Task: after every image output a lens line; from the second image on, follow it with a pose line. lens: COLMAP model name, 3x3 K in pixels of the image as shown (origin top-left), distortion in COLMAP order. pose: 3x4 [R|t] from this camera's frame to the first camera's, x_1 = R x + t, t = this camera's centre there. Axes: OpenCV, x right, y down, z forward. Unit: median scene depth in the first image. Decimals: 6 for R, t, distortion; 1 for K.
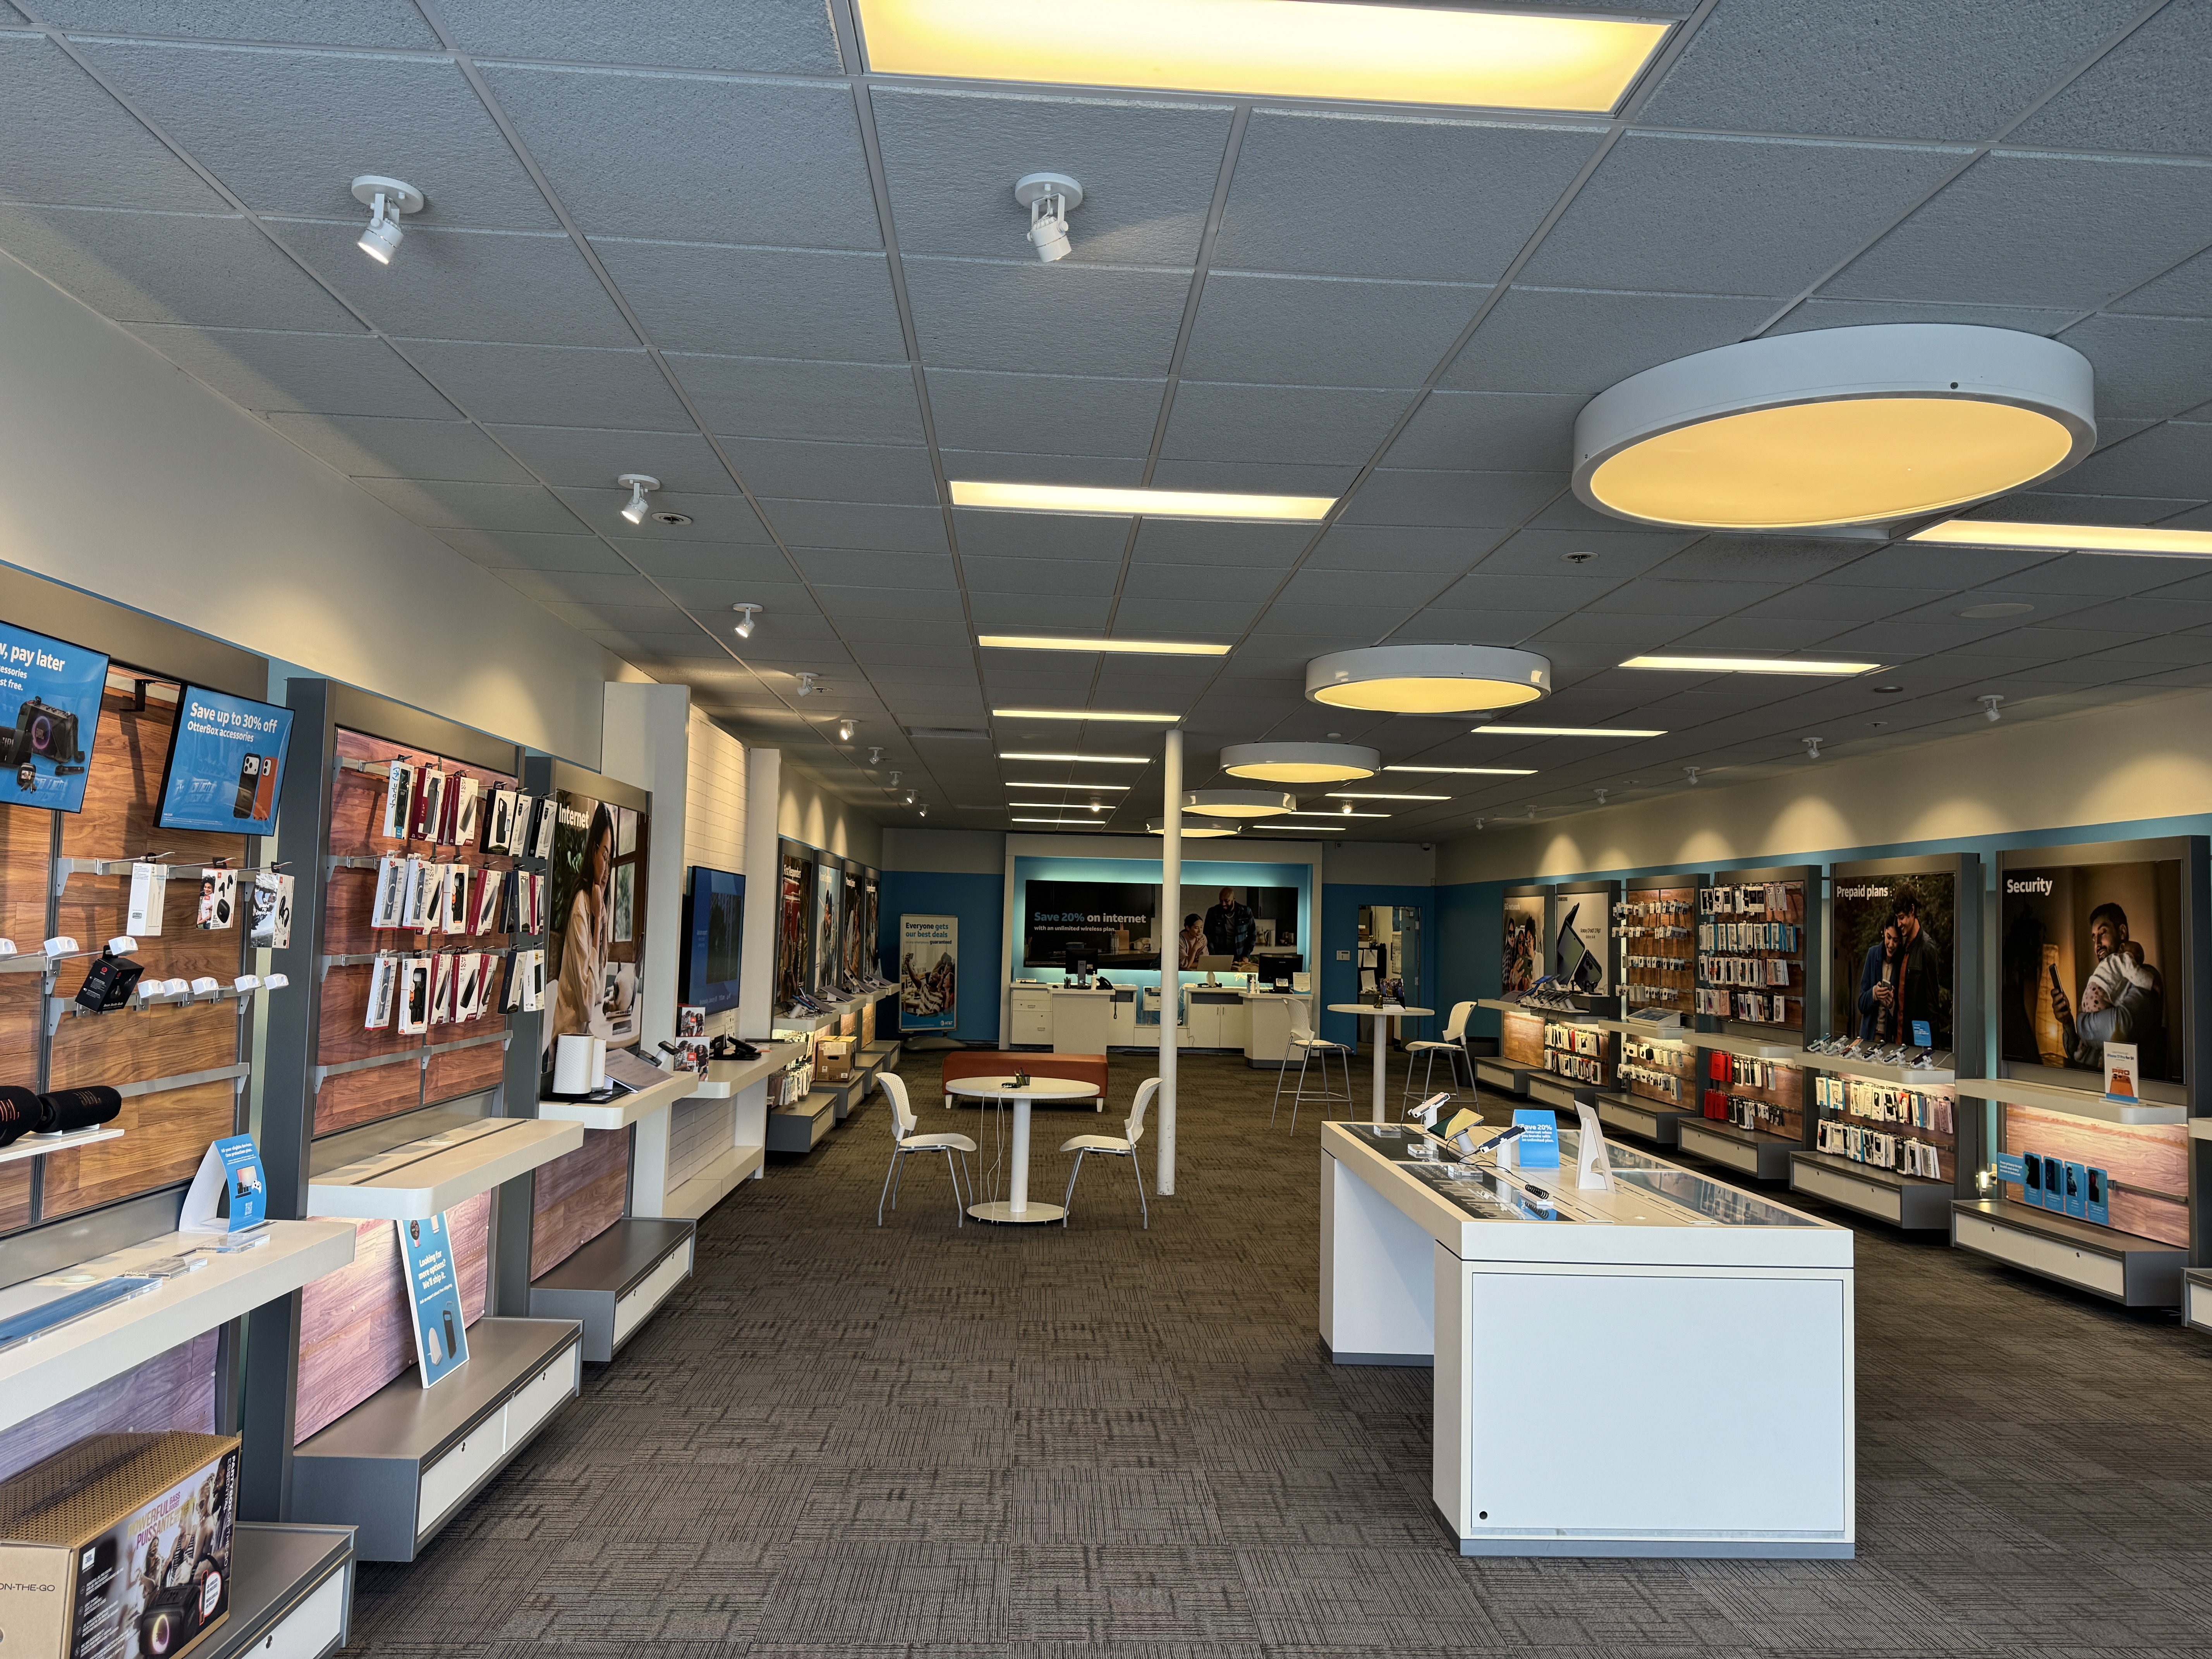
lens RADIAL K [[1540.8, 0, 1106.0], [0, 1540.8, 829.5], [0, 0, 1]] dist [0.085767, -0.079269]
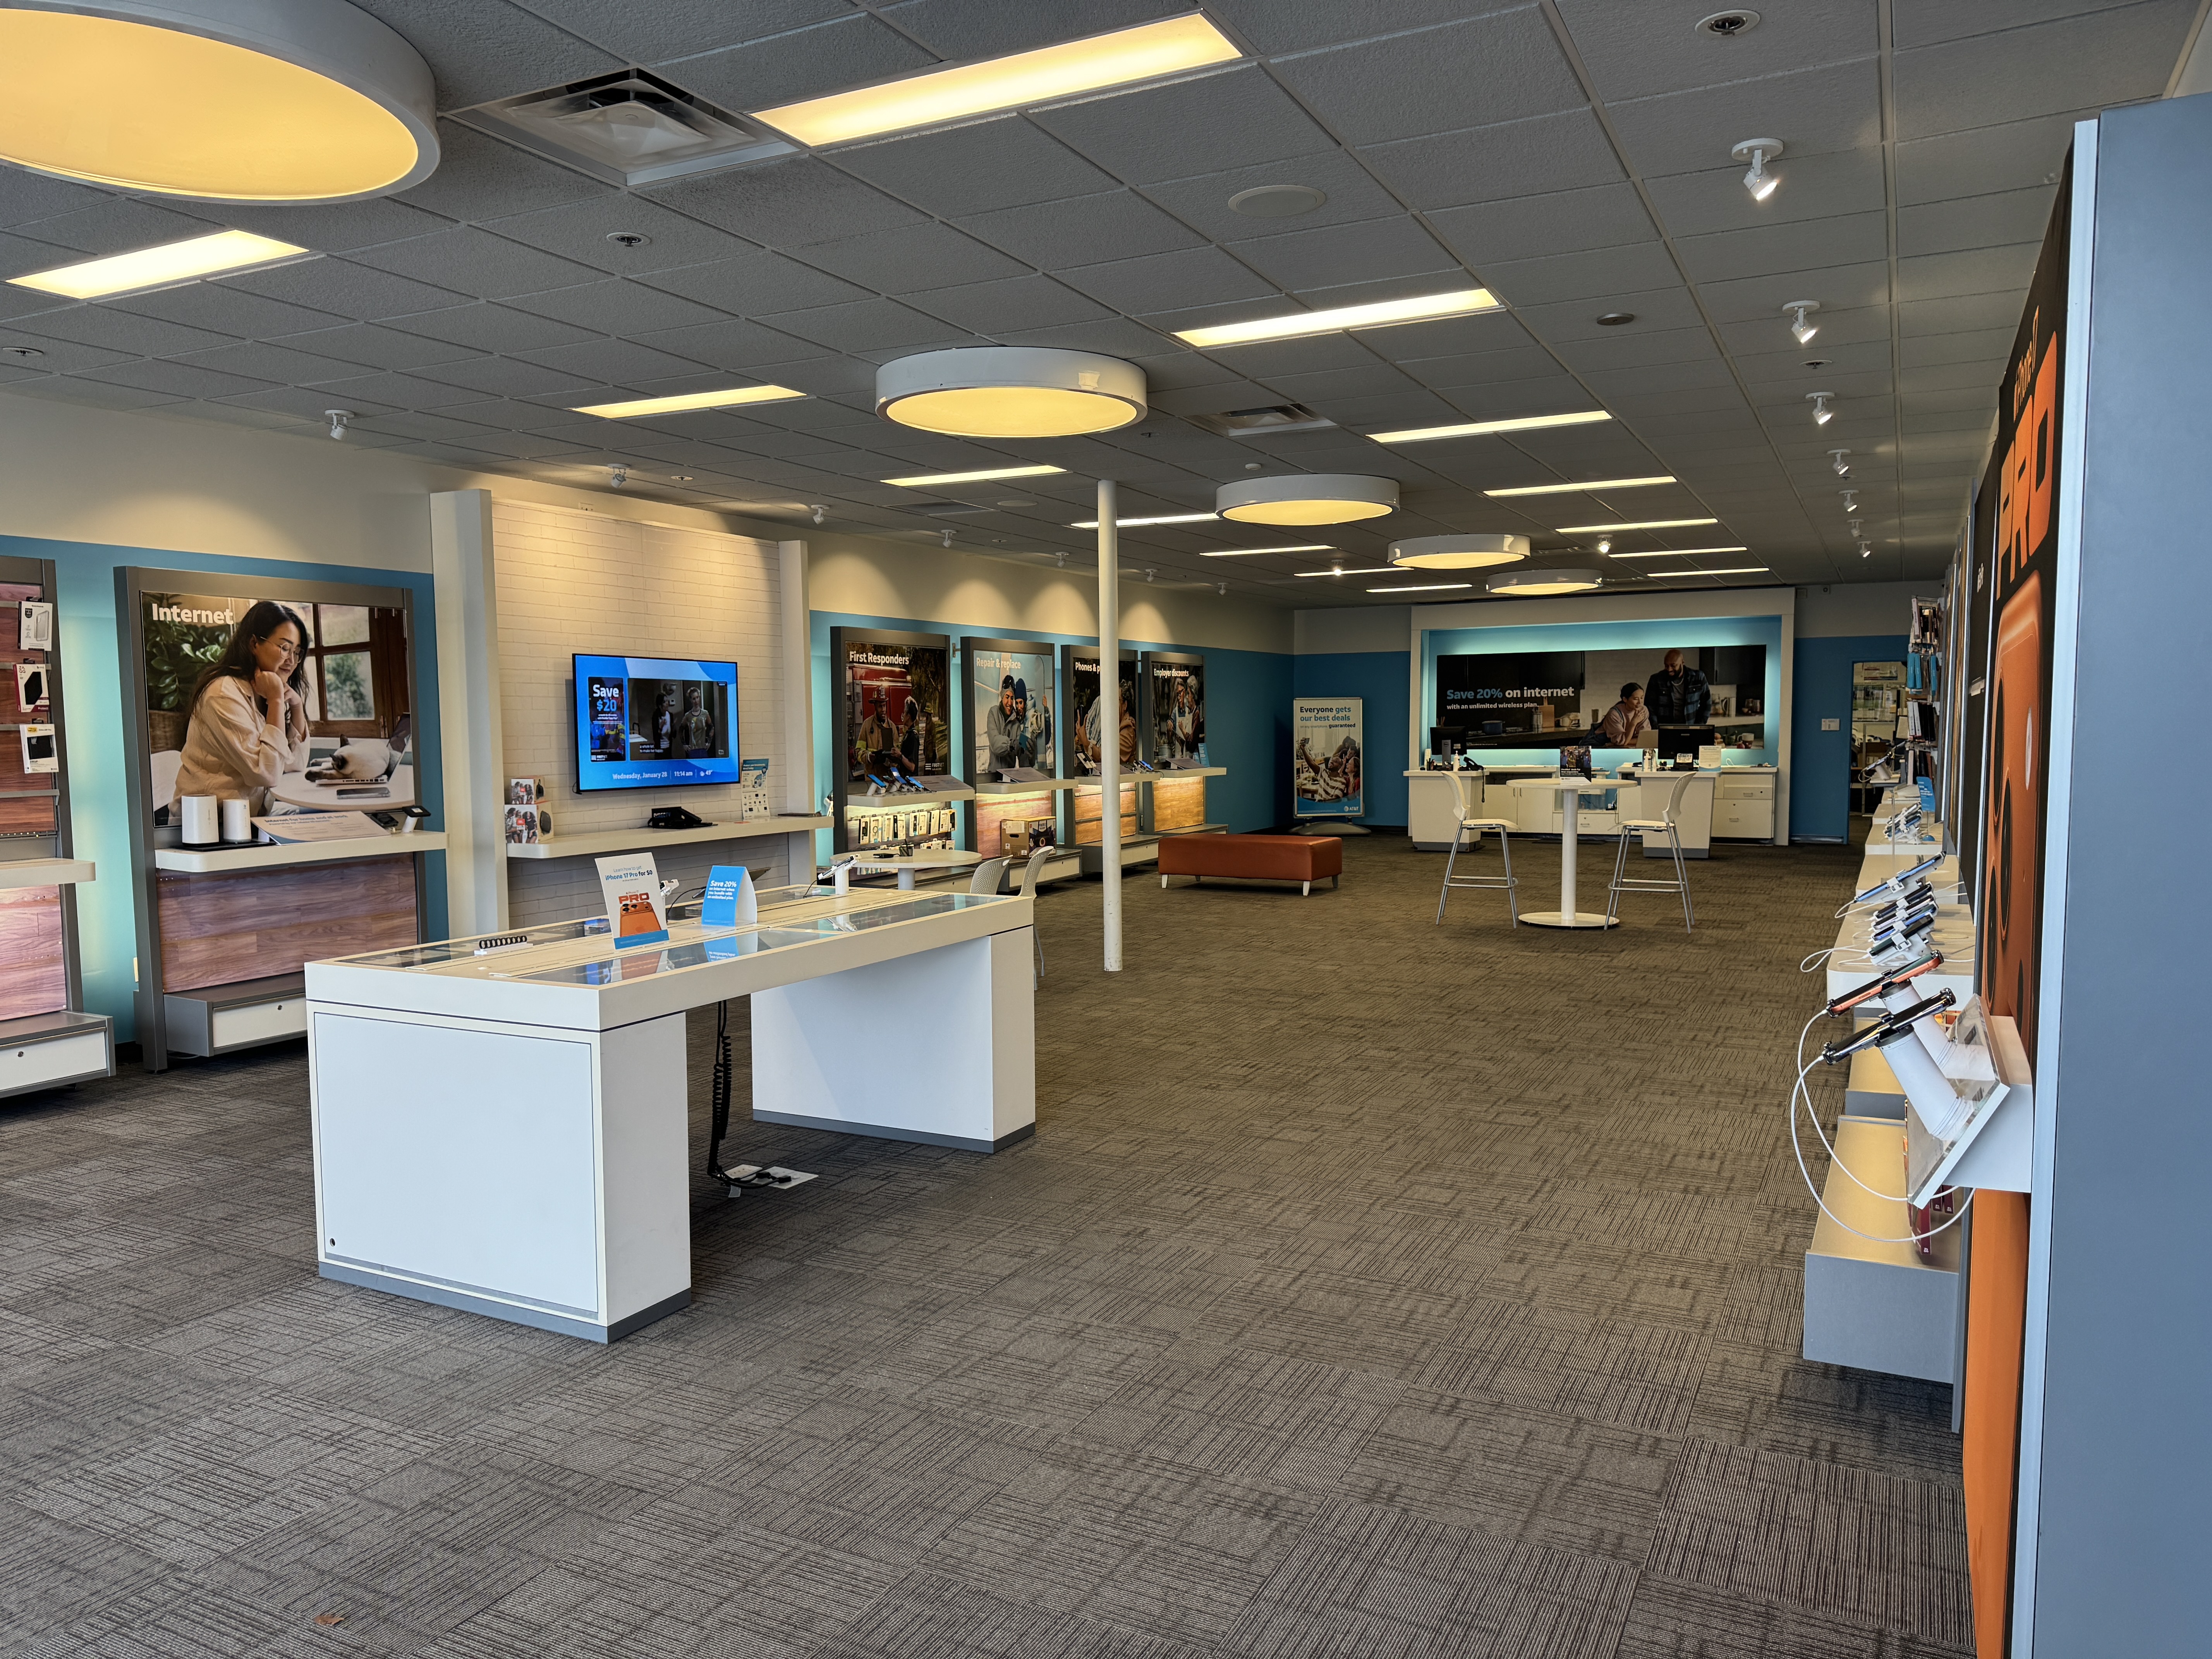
lens RADIAL K [[1540.8, 0, 1106.0], [0, 1540.8, 829.5], [0, 0, 1]] dist [0.085767, -0.079269]
pose [[0.853018, 0.001146, -0.521880, 0.272668], [0.066342, 0.991647, 0.110615, 0.020843], [0.517647, -0.128979, 0.845817, 0.097806]]
